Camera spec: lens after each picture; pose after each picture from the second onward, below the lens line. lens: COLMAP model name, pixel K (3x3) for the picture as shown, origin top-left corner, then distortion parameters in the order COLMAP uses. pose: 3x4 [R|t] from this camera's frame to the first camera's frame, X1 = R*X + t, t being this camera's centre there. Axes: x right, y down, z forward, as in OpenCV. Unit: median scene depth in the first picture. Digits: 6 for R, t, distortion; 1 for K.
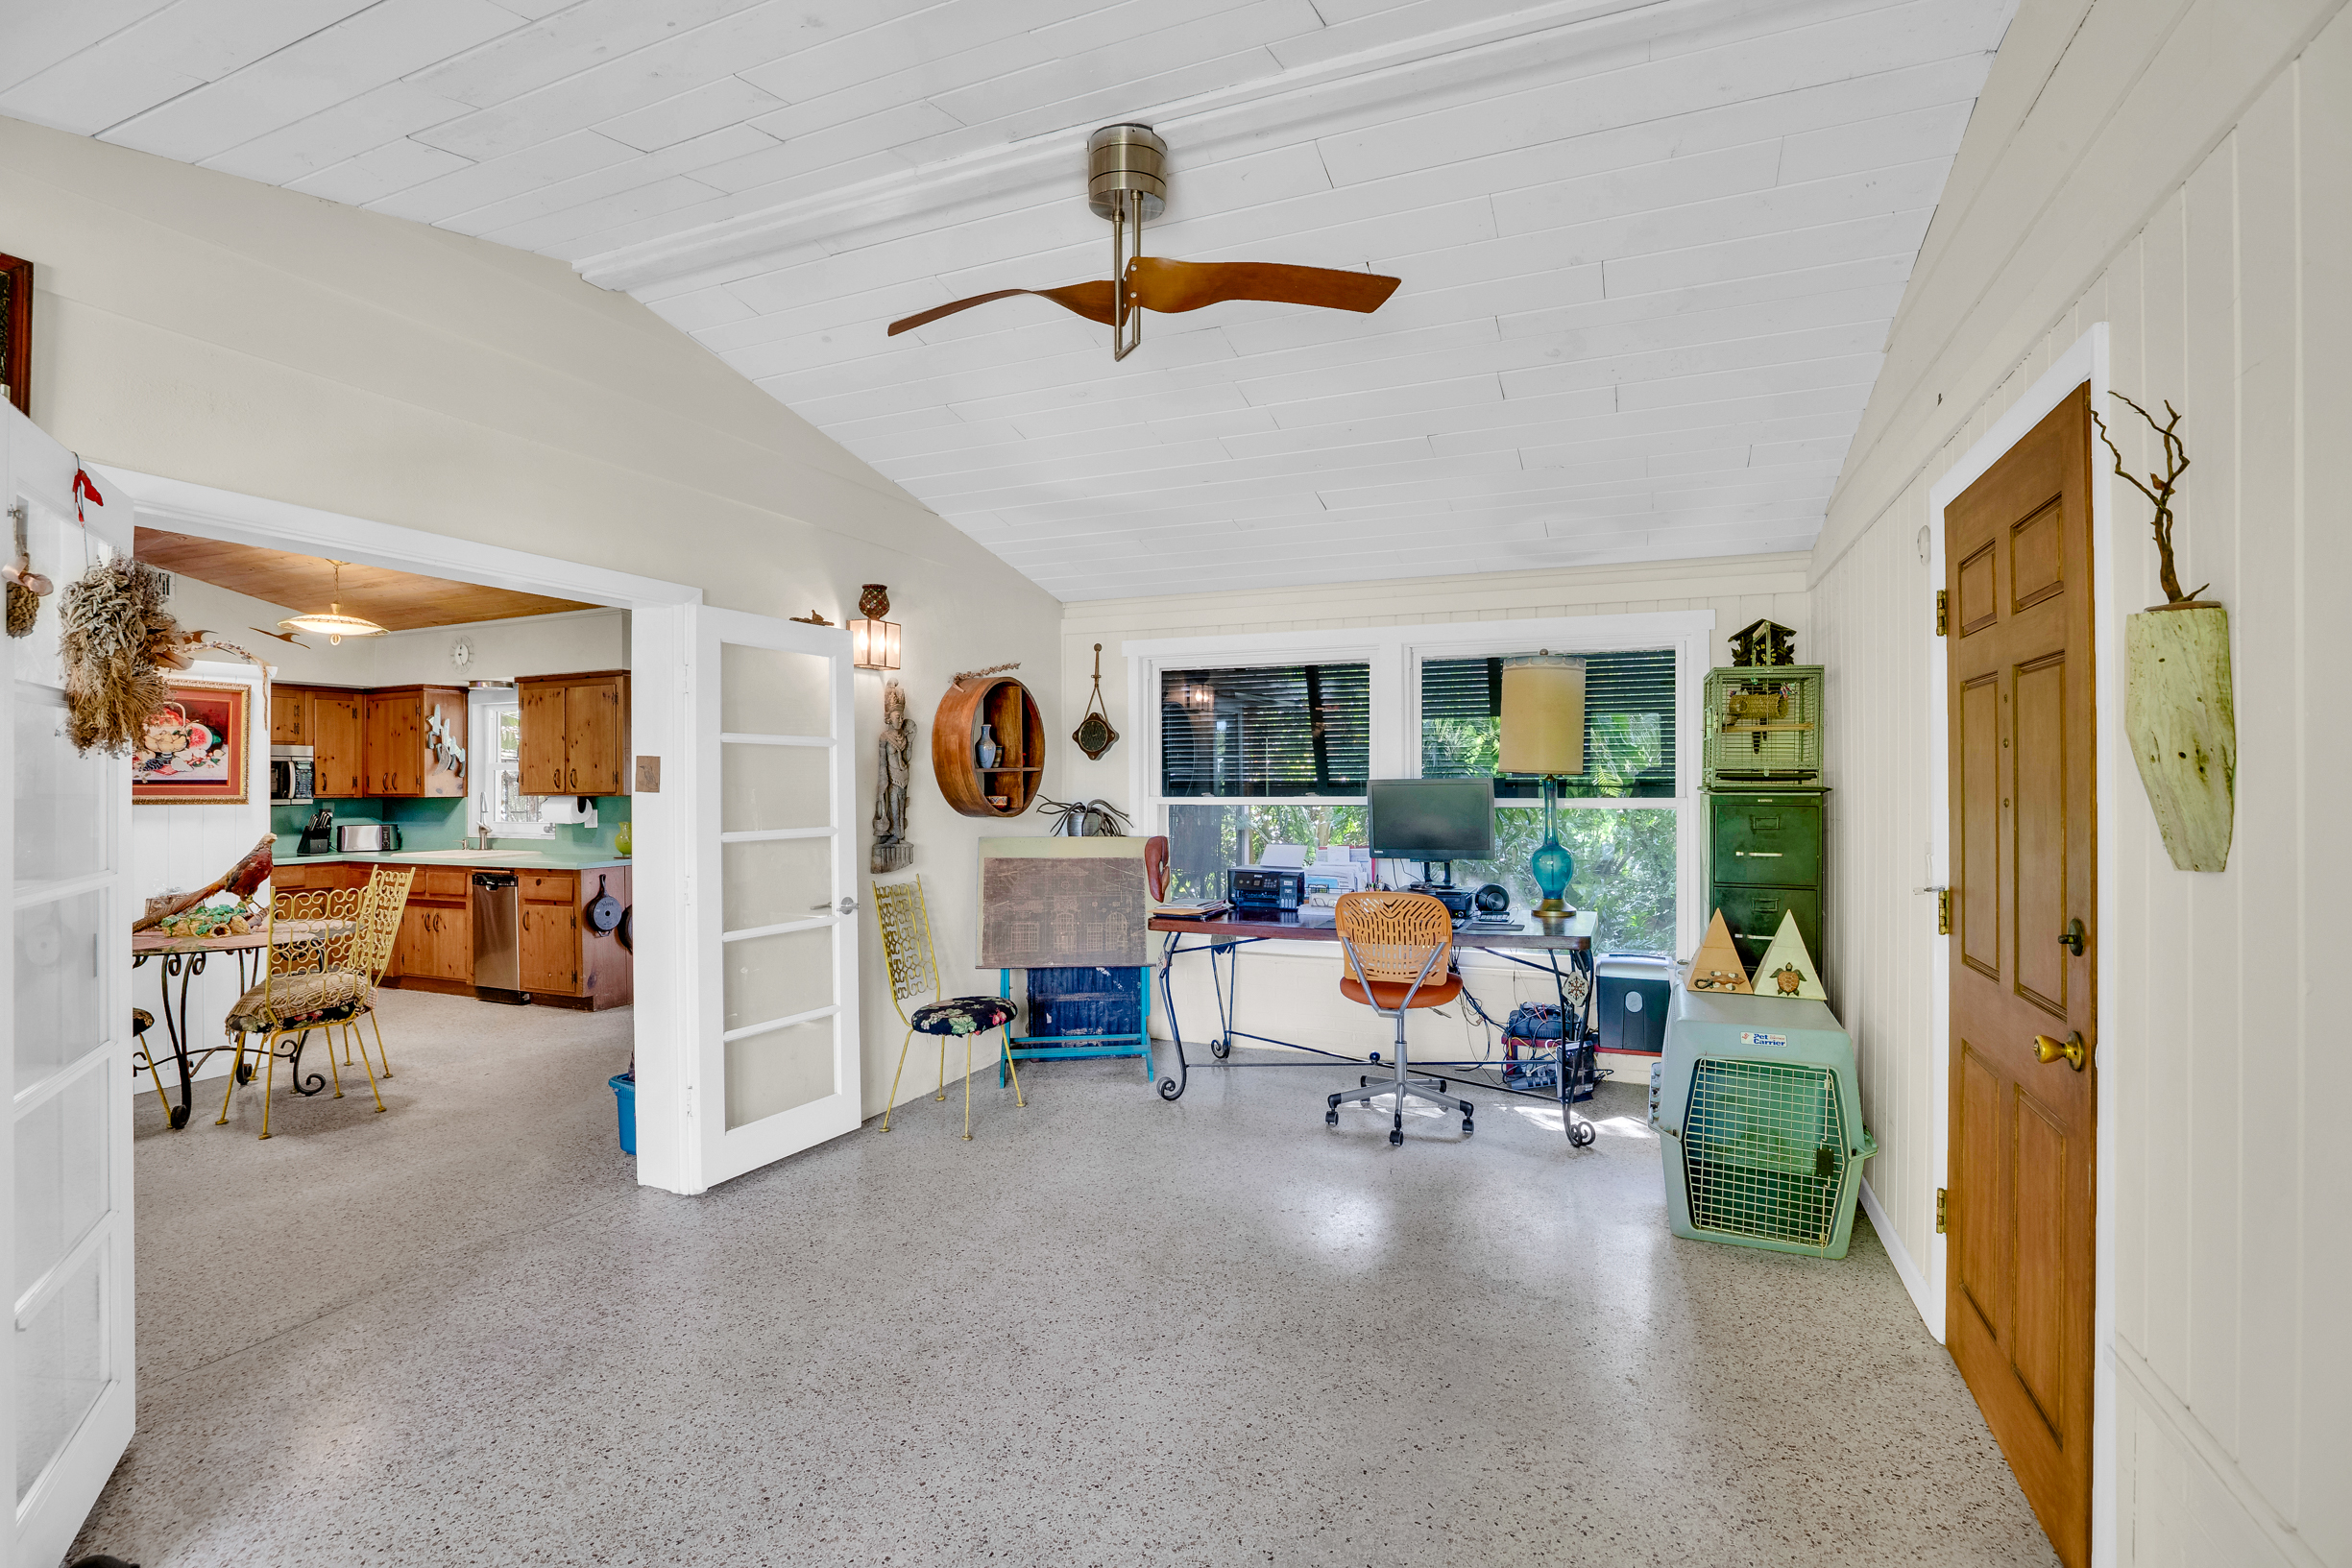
lens RADIAL K [[1080.9, 0, 1187.7], [0, 1080.9, 774.3], [0, 0, 1]] dist [-0.046124, 0.013979]
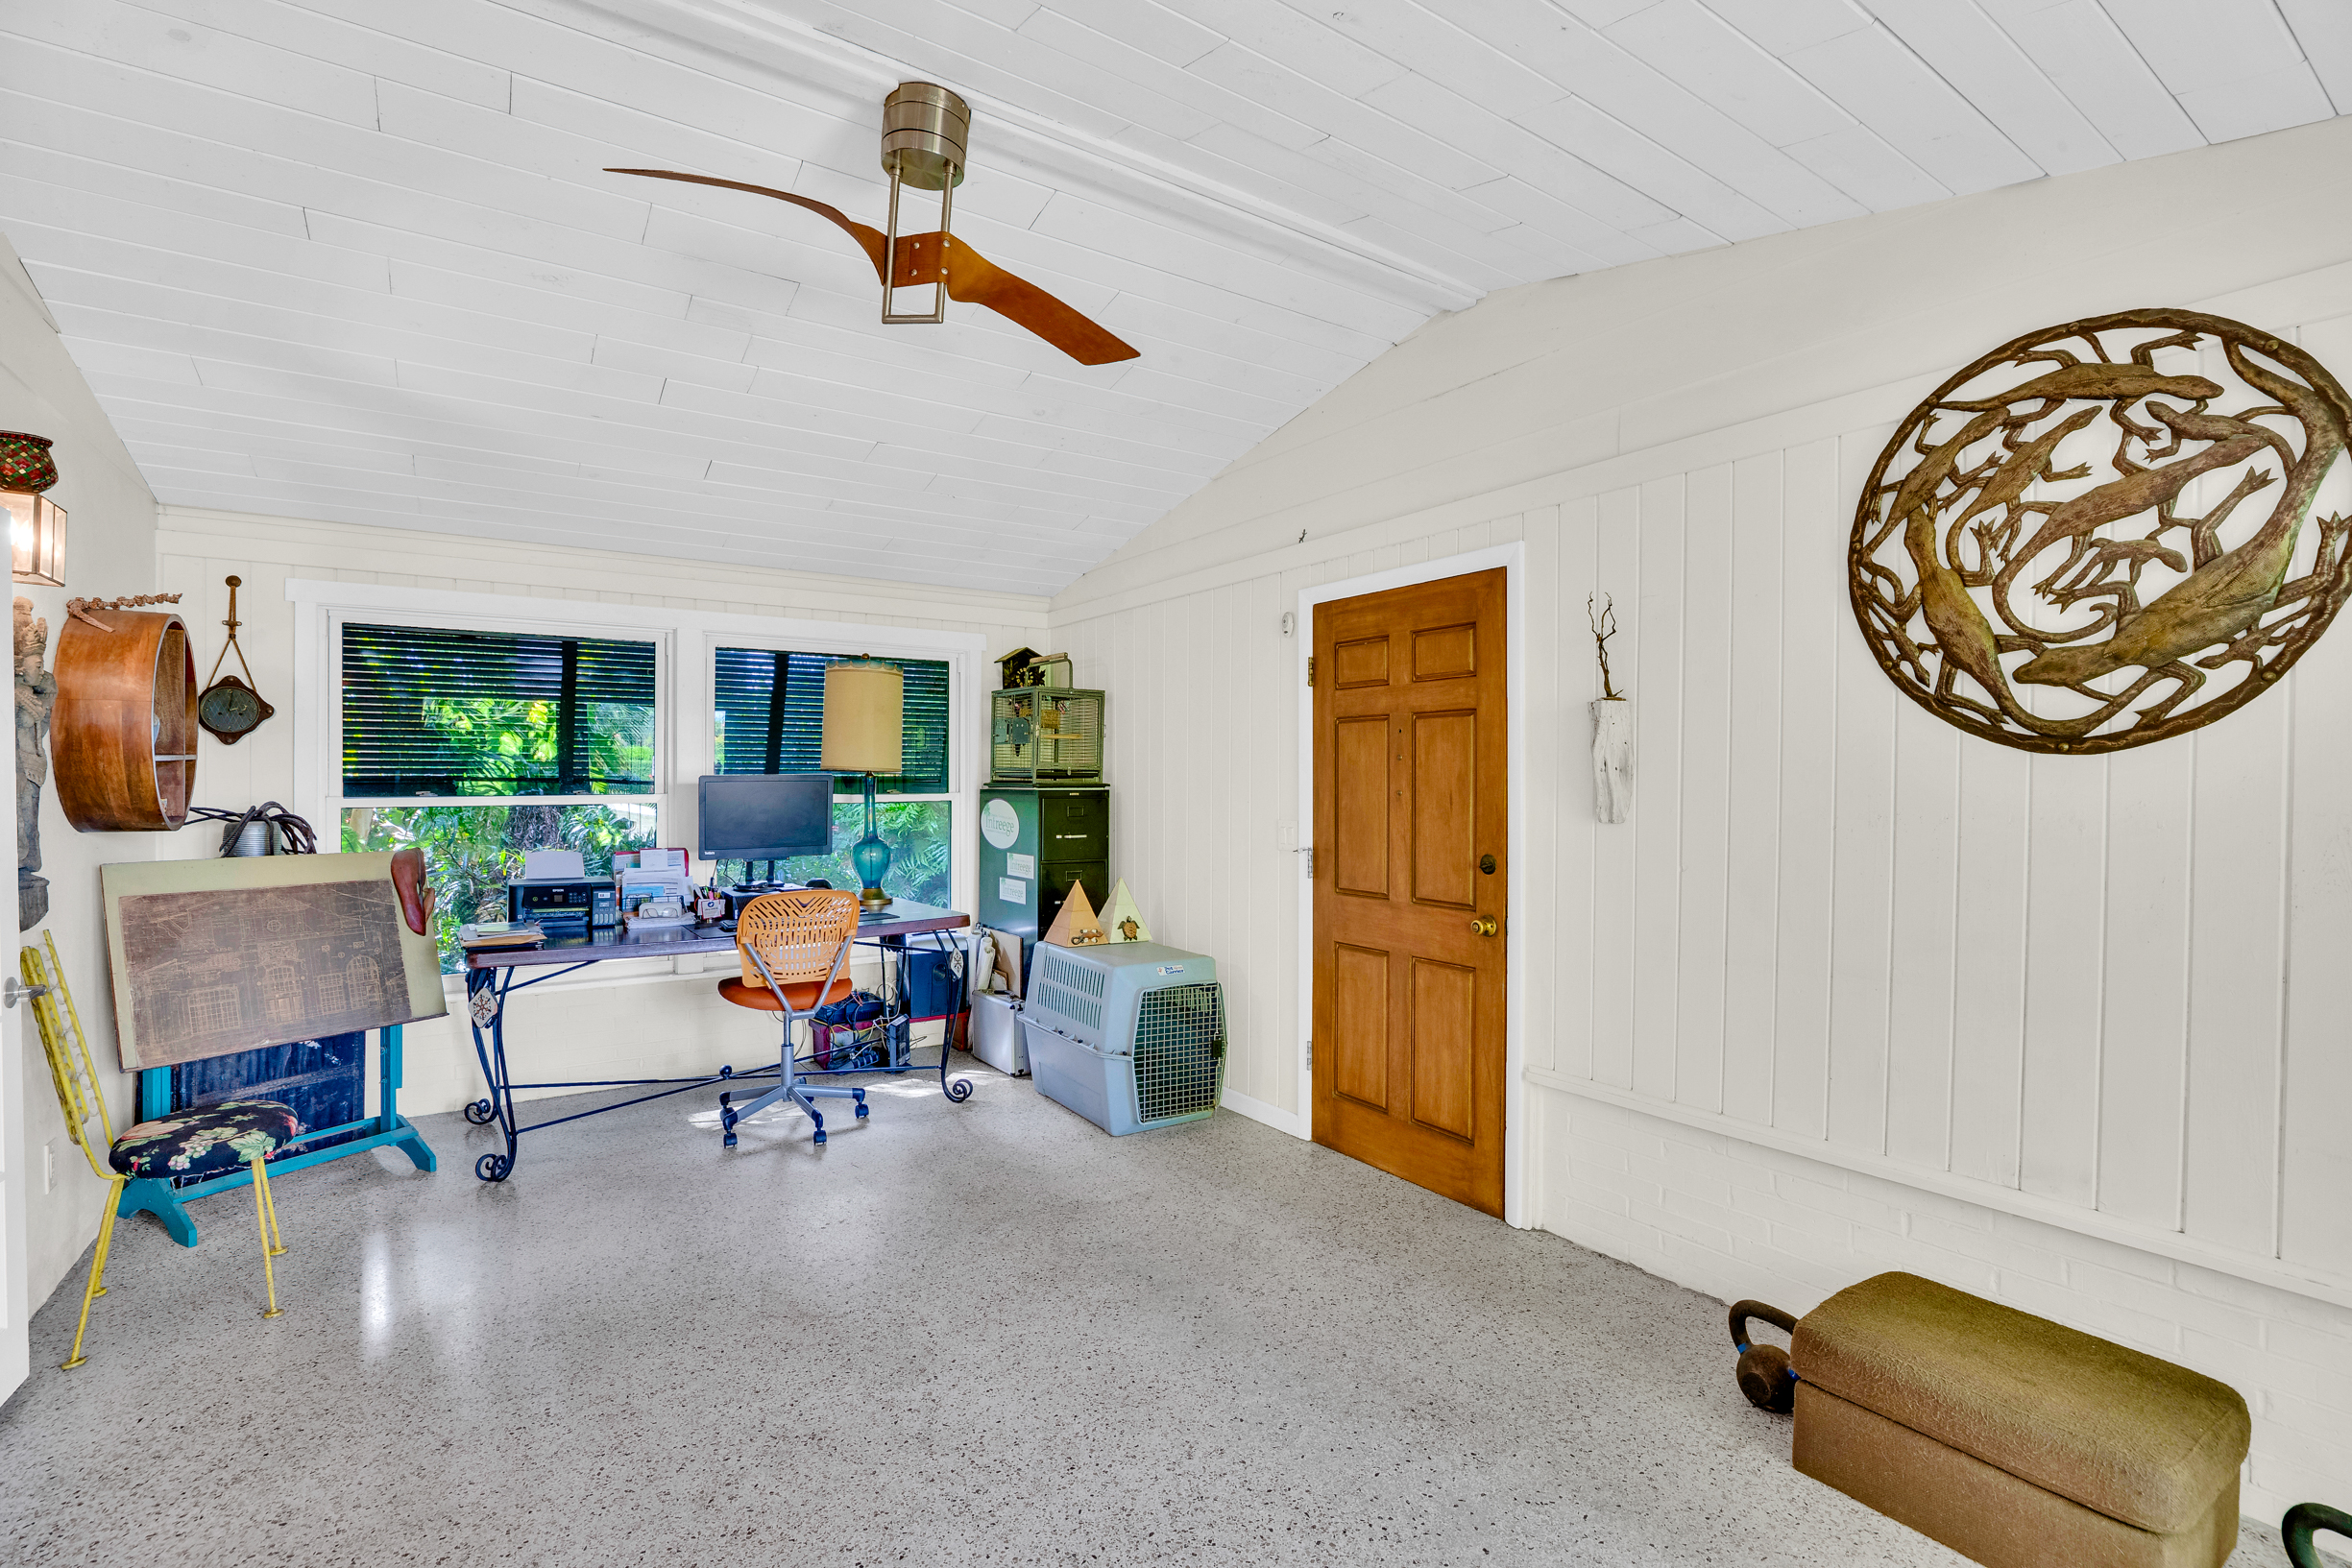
lens RADIAL K [[1080.9, 0, 1185.5], [0, 1080.9, 779.3], [0, 0, 1]] dist [-0.046124, 0.013979]
pose [[0.546945, 0.001816, 0.837166, -0.349572], [-0.008965, 0.999953, 0.003688, 0.000816], [-0.837120, -0.009523, 0.546936, 0.140337]]
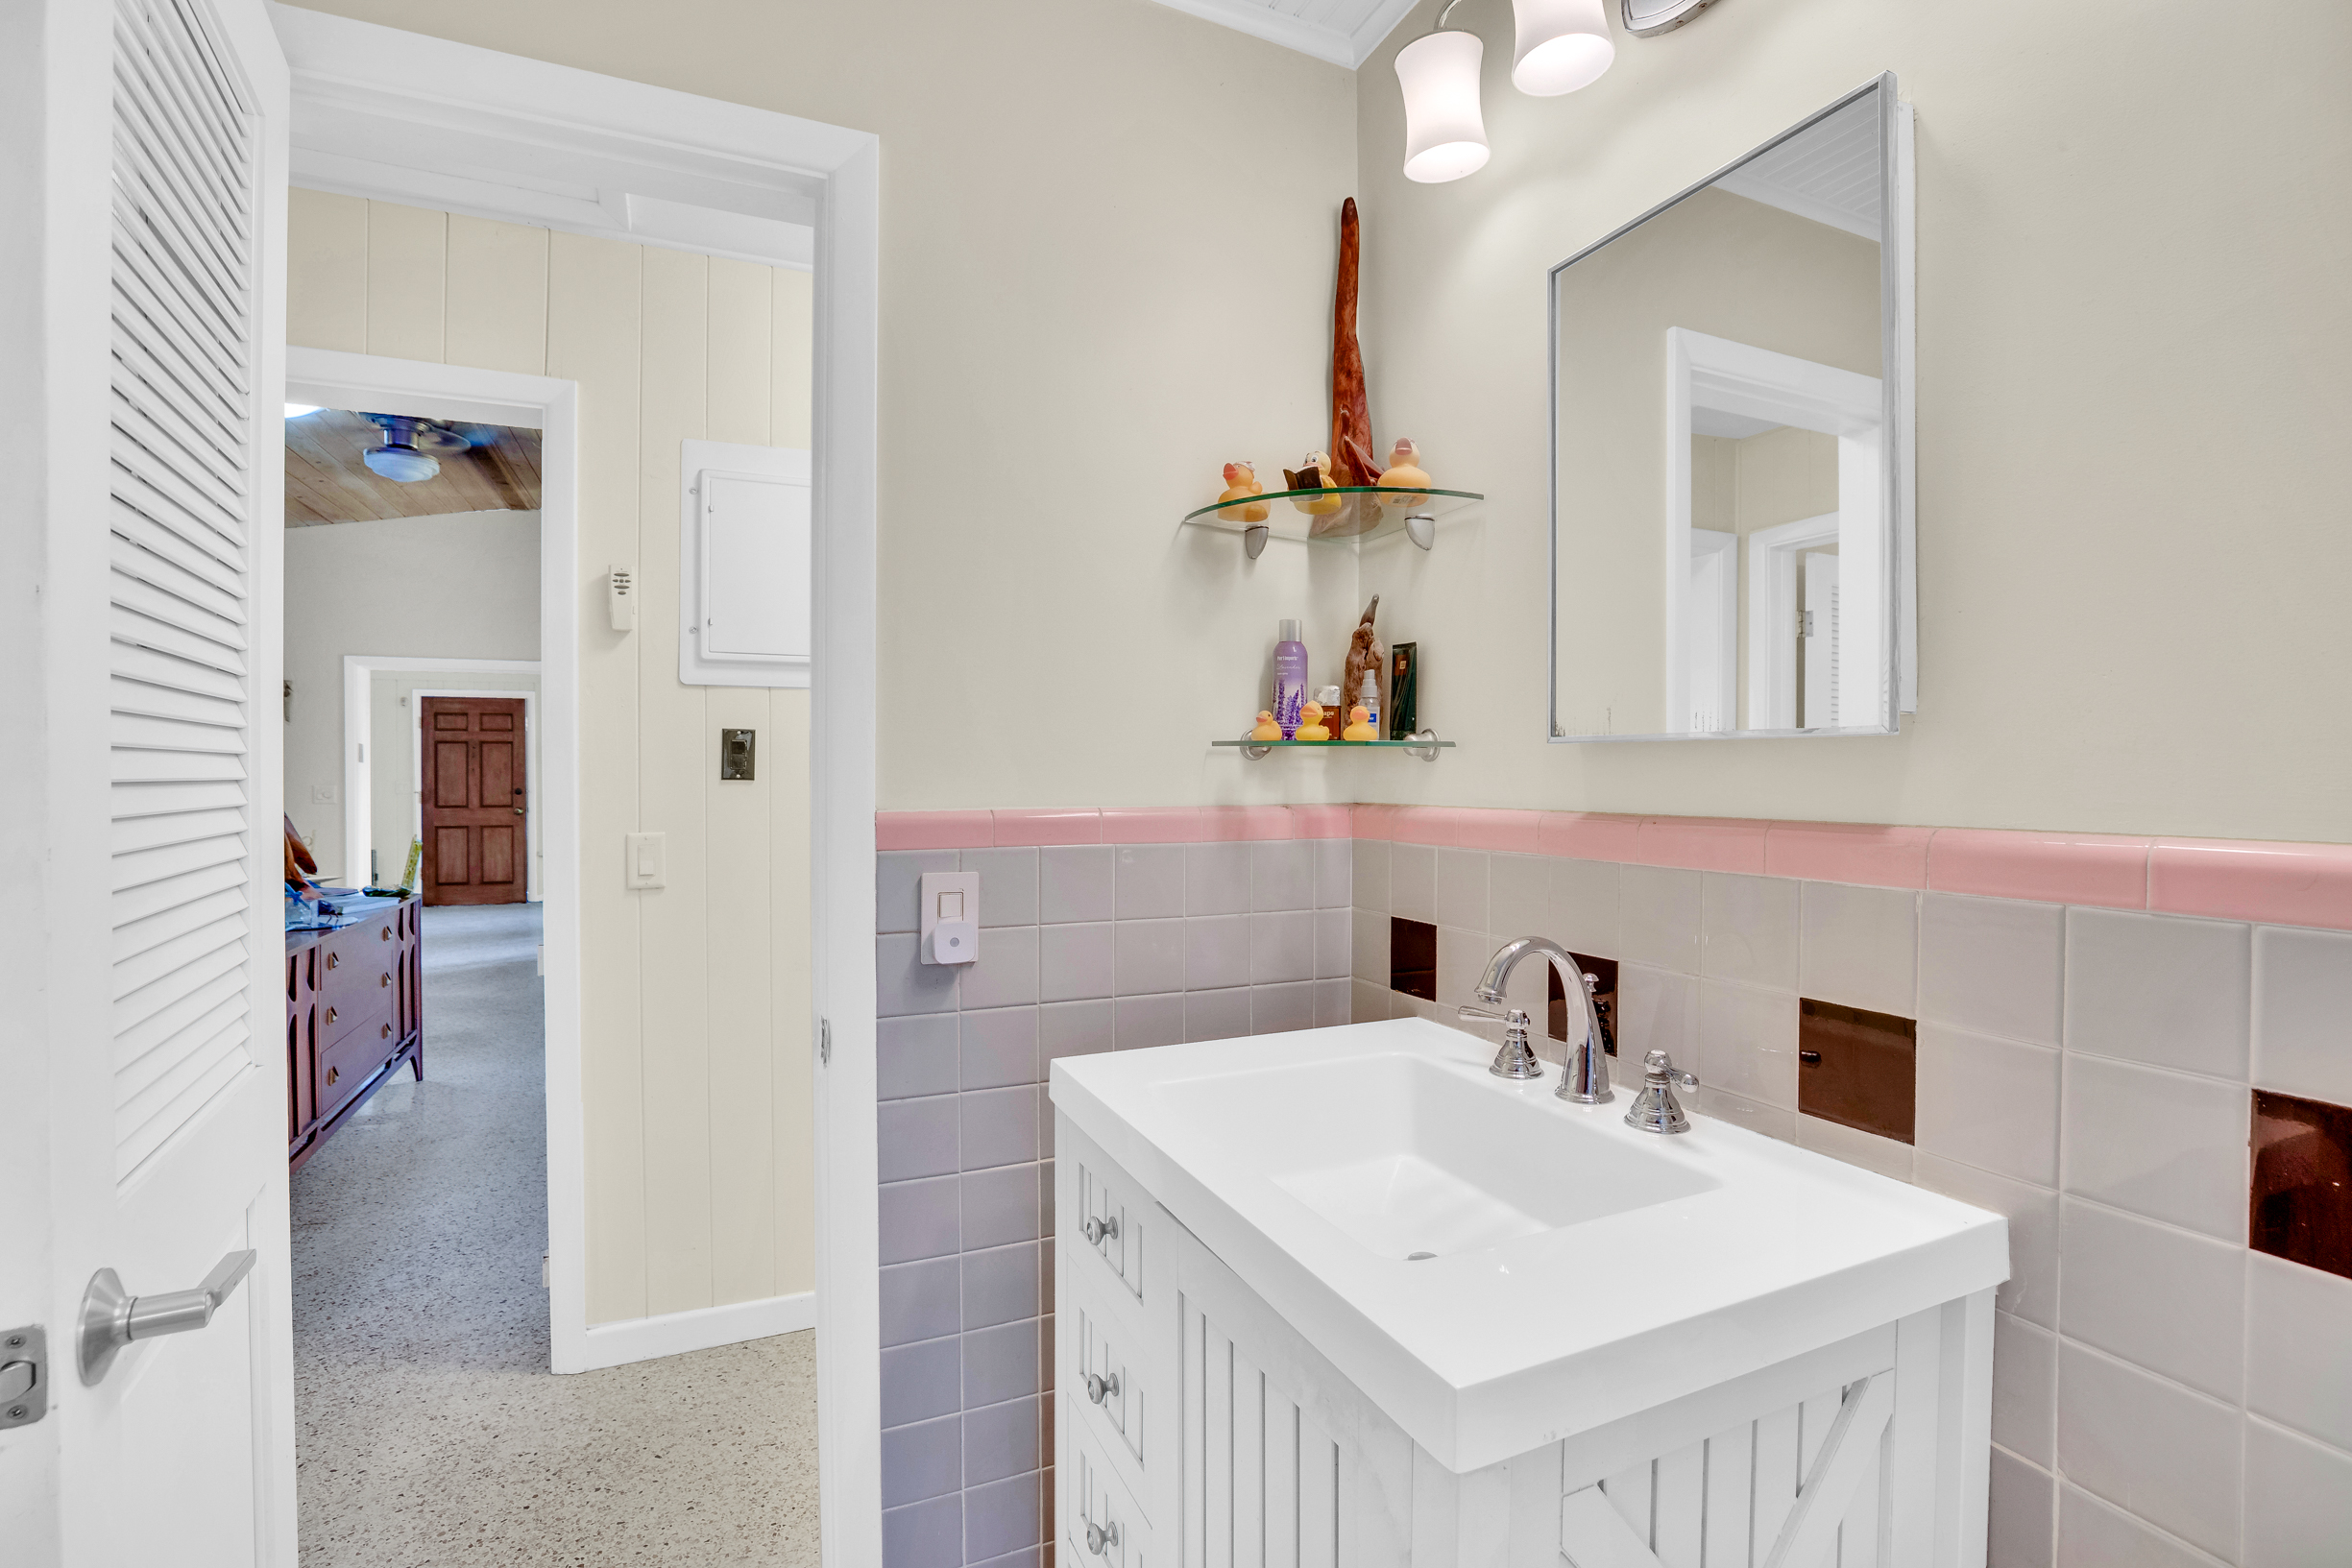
lens RADIAL K [[1099.2, 0, 1166.5], [0, 1099.2, 786.9], [0, 0, 1]] dist [-0.038047, -0.000002]
pose [[-0.720469, -0.002154, 0.693484, -2.001025], [-0.001290, 0.999998, 0.001767, 0.038307], [-0.693486, 0.000378, -0.720470, 0.961809]]
